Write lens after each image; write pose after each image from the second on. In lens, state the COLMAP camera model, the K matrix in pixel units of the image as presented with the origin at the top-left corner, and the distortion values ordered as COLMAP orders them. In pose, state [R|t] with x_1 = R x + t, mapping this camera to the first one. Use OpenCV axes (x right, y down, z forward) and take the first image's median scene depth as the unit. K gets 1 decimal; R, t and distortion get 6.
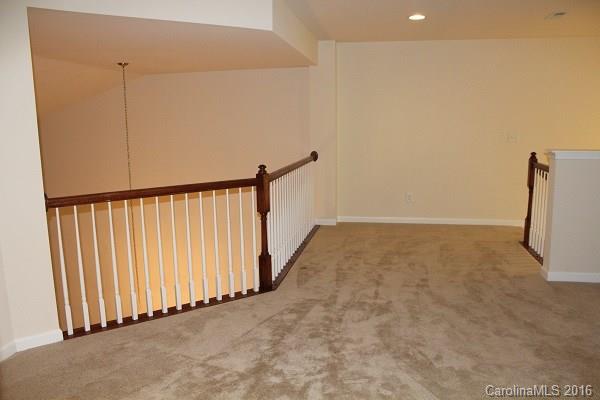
lens RADIAL K [[505.2, 0, 300.0], [0, 505.2, 200.0], [0, 0, 1]] dist [-0.143908, 0.140850]
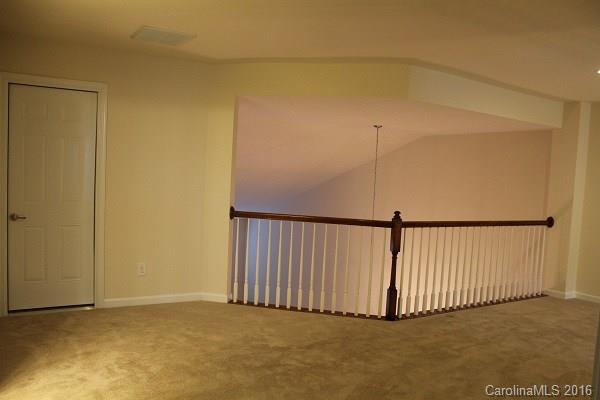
lens RADIAL K [[480.0, 0, 300.0], [0, 480.0, 200.0], [0, 0, 1]] dist [-0.005901, -0.002866]
pose [[0.703164, 0.100445, -0.703897, 0.554994], [-0.181159, 0.982609, -0.040754, -0.008075], [0.687562, 0.156174, 0.709132, 0.036746]]
